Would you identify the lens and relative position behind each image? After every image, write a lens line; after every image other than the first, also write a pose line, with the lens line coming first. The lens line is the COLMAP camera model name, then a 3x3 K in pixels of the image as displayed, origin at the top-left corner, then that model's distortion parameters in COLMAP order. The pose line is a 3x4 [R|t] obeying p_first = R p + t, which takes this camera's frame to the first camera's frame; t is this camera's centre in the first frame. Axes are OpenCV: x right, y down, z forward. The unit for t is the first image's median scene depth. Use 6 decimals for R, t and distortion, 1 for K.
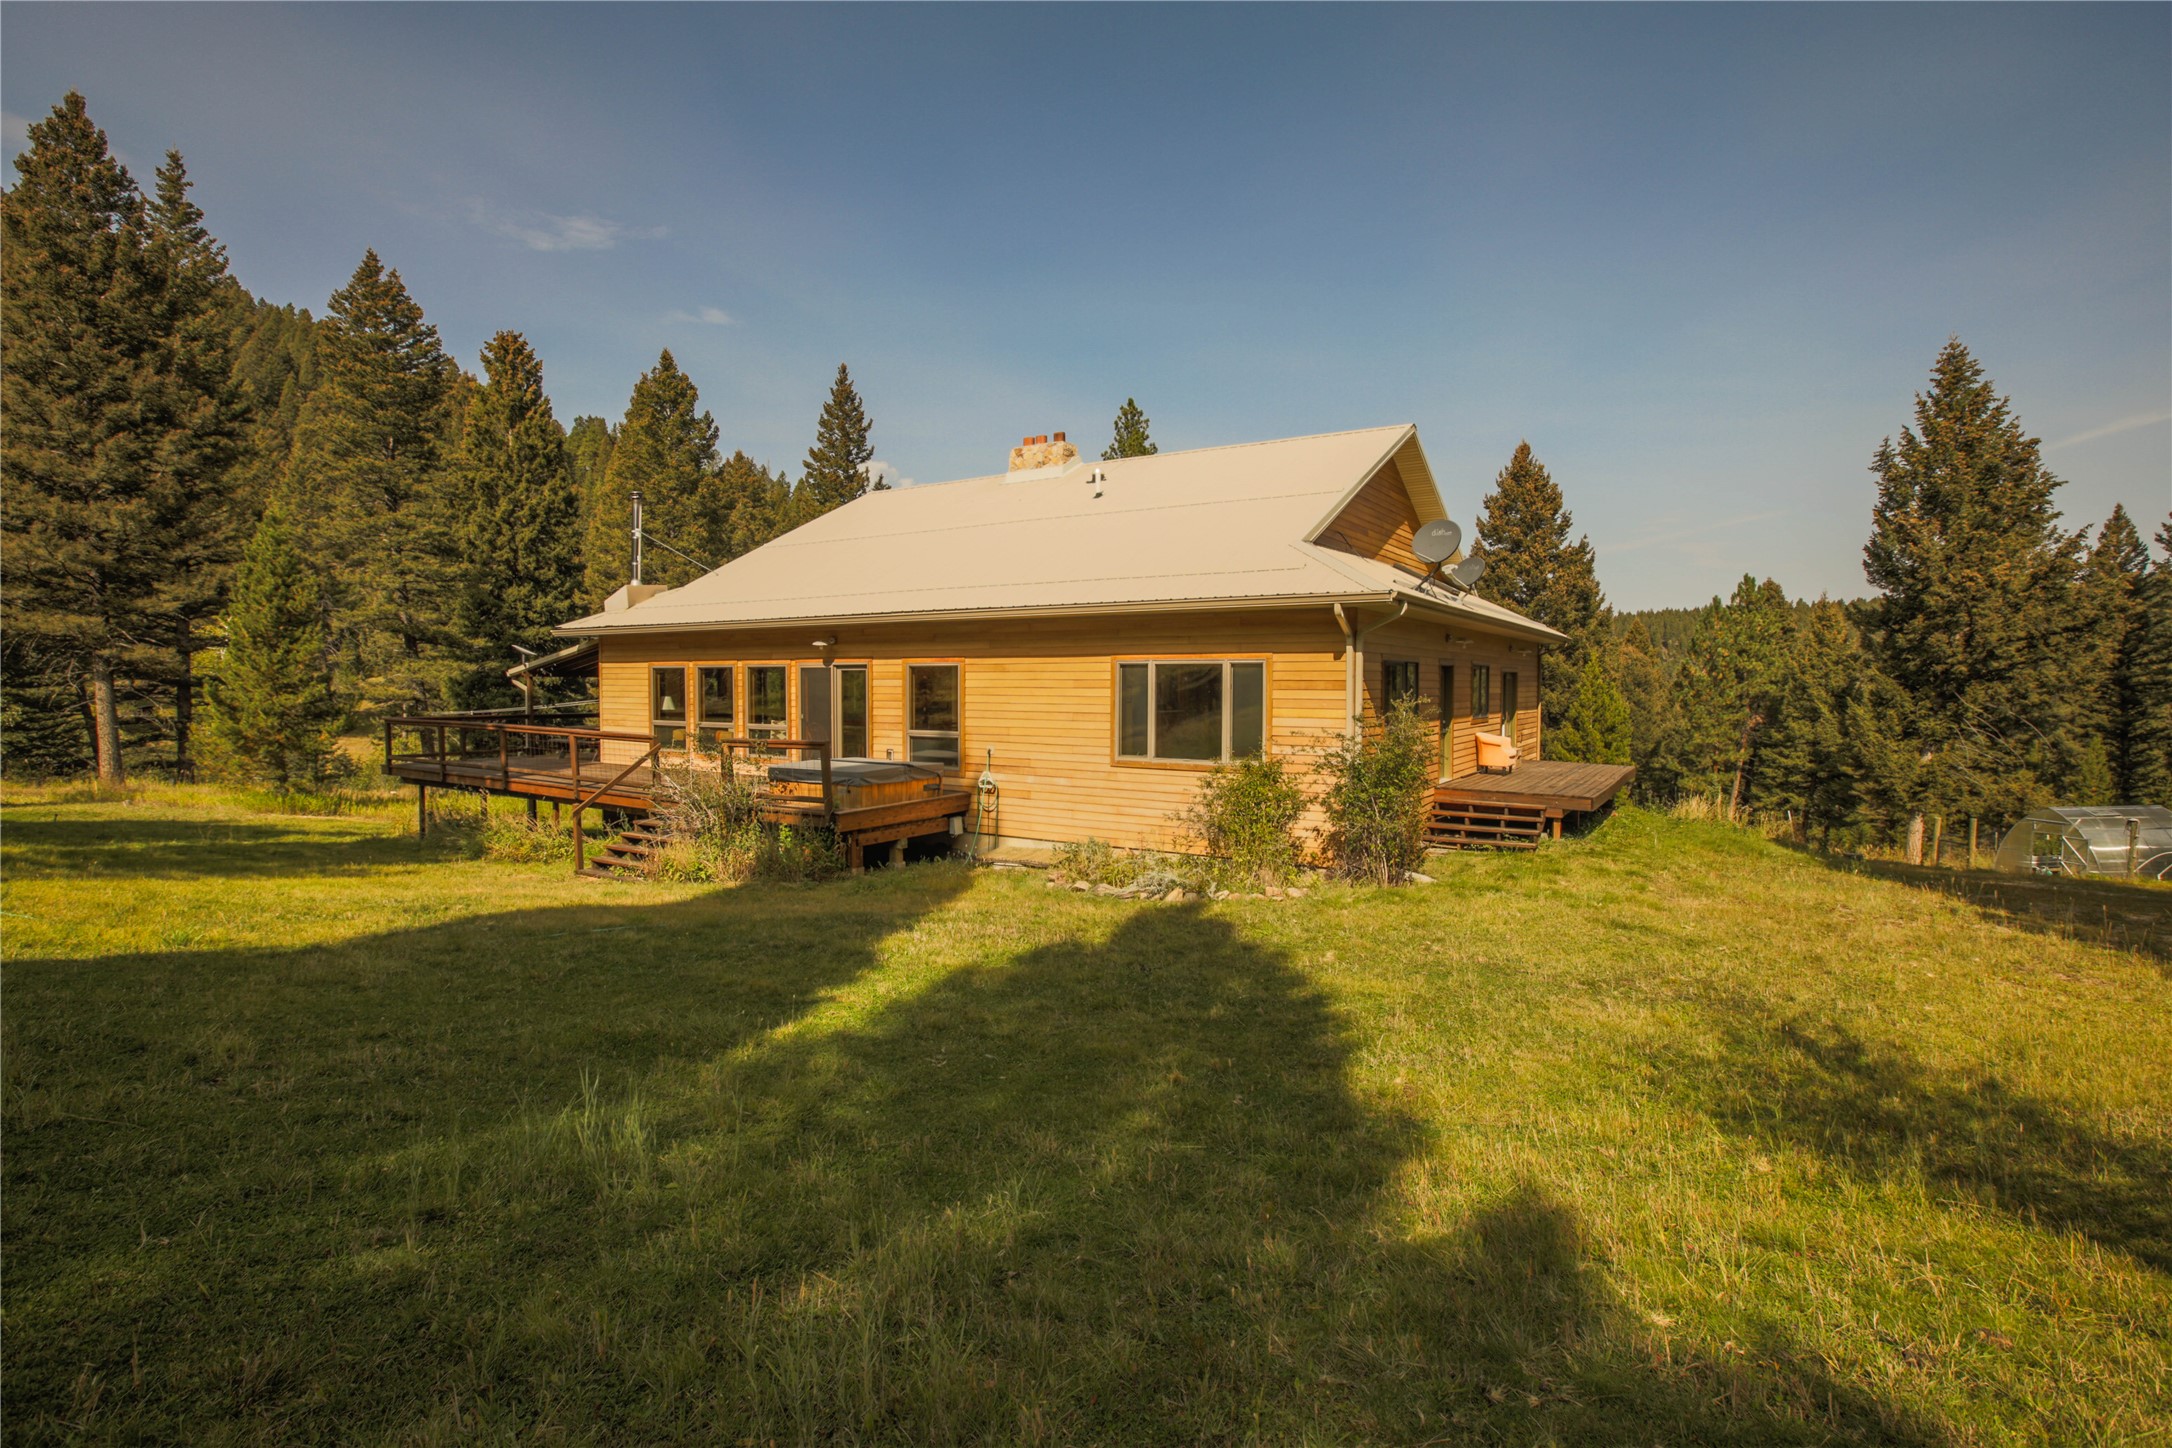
lens RADIAL K [[1062.2, 0, 1078.8], [0, 1062.2, 727.1], [0, 0, 1]] dist [-0.045324, 0.019675]
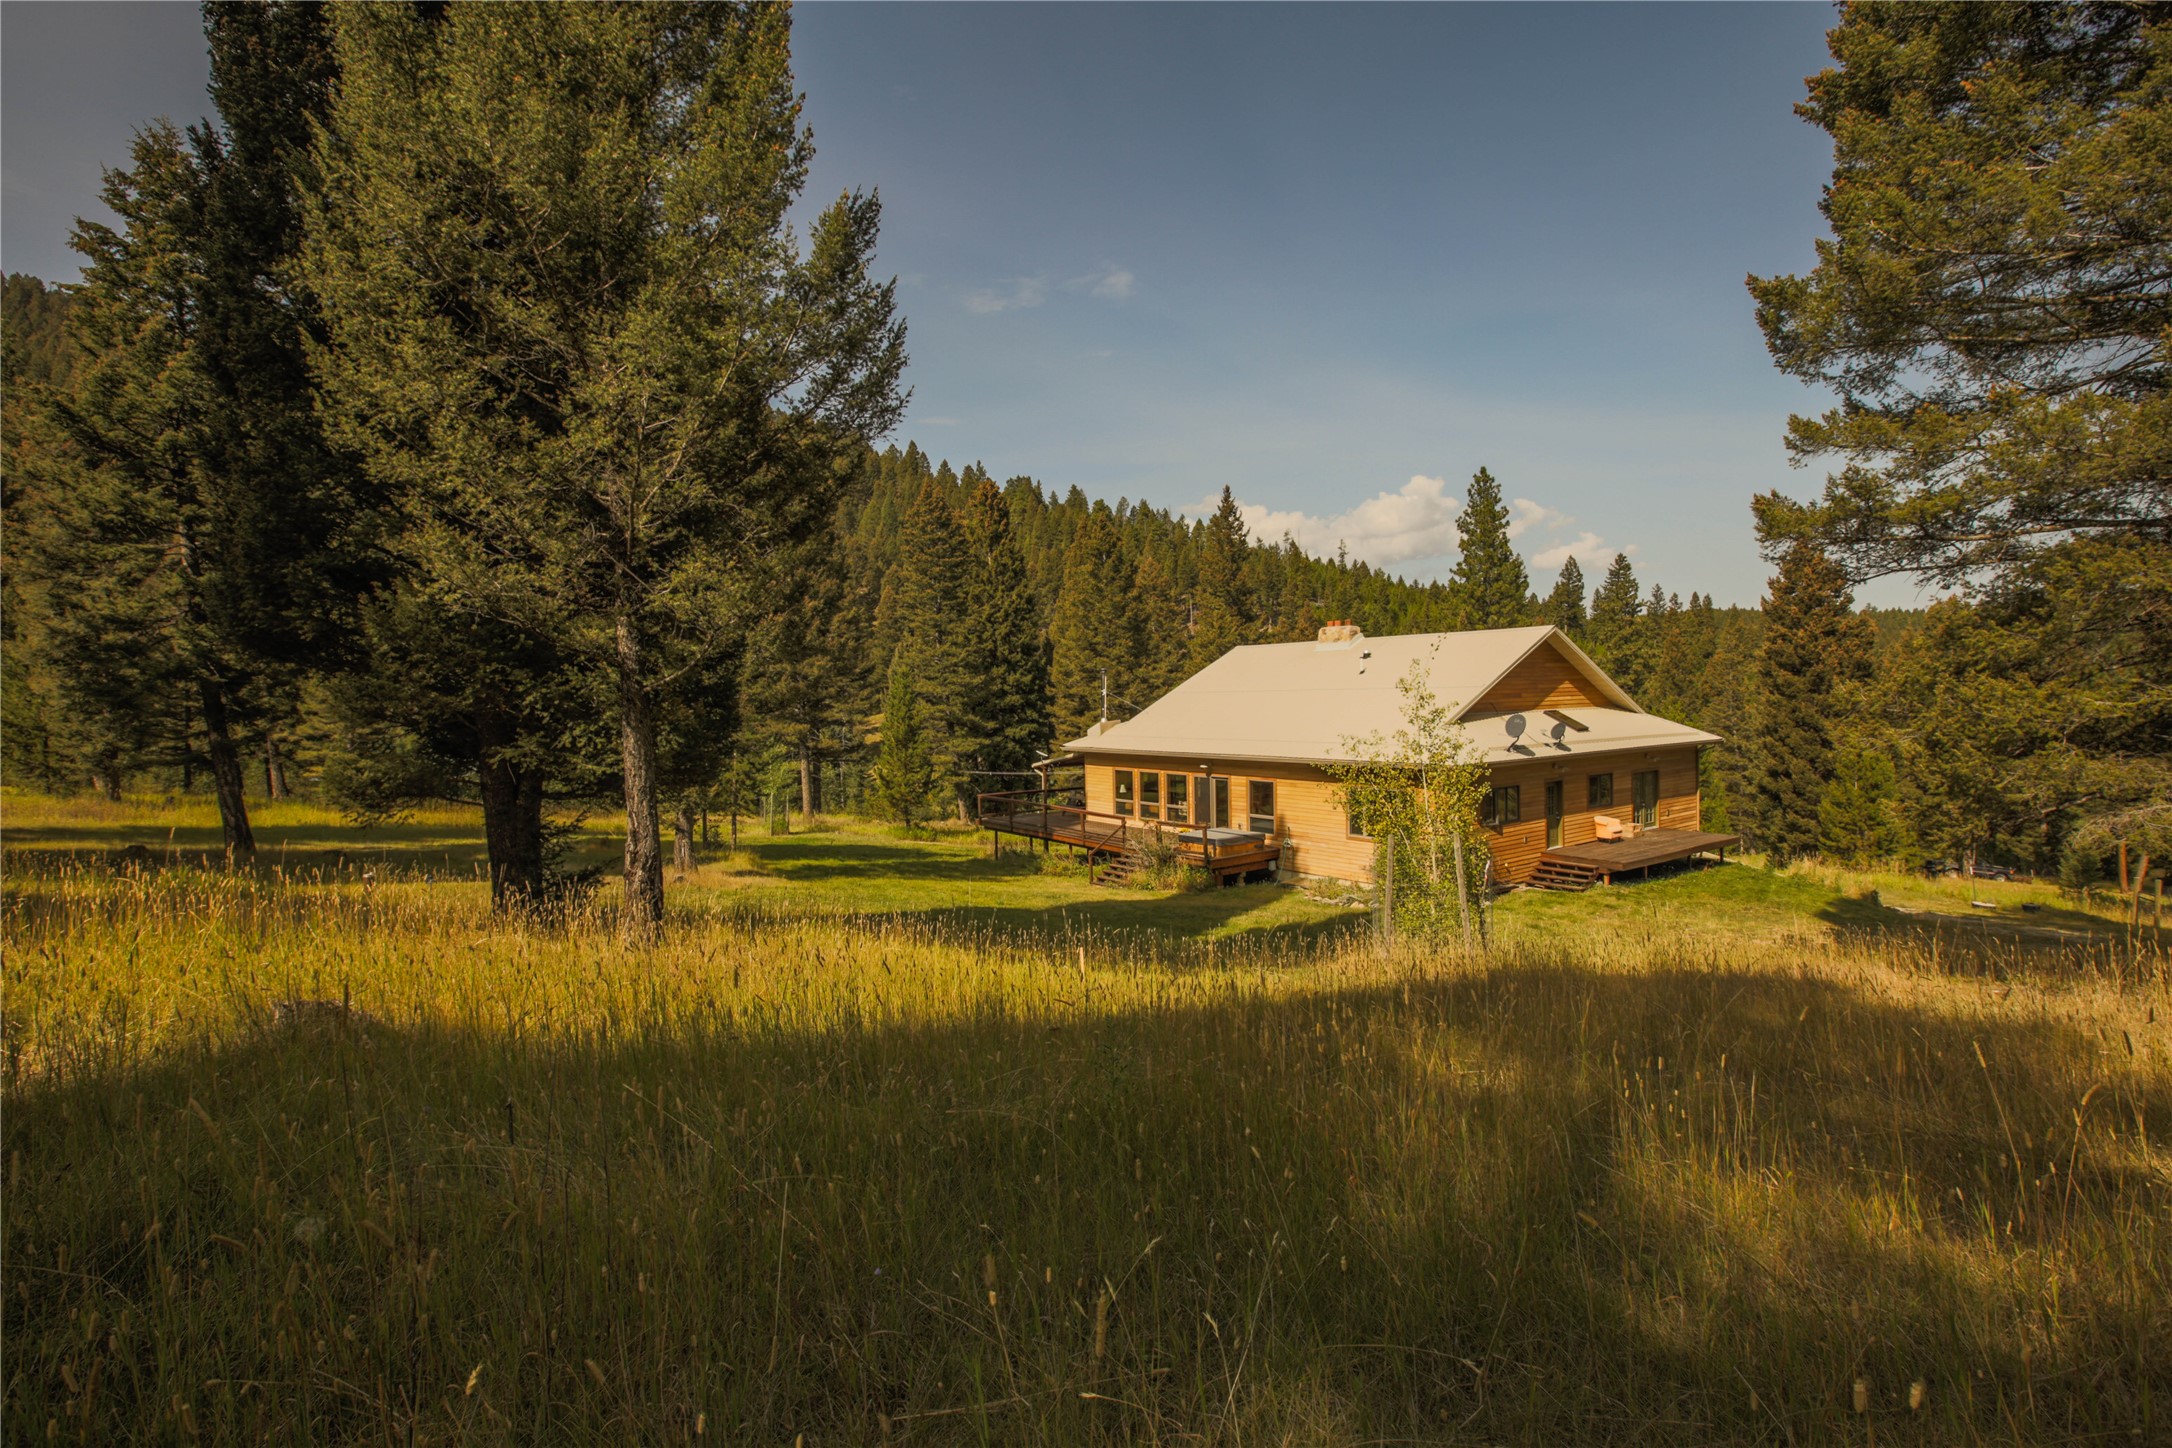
lens RADIAL K [[1062.2, 0, 1078.8], [0, 1062.2, 727.1], [0, 0, 1]] dist [-0.045324, 0.019675]
pose [[0.931228, -0.012037, -0.364239, 0.147821], [0.009090, 0.999911, -0.009805, -0.080975], [0.364324, 0.005820, 0.931254, -0.523507]]
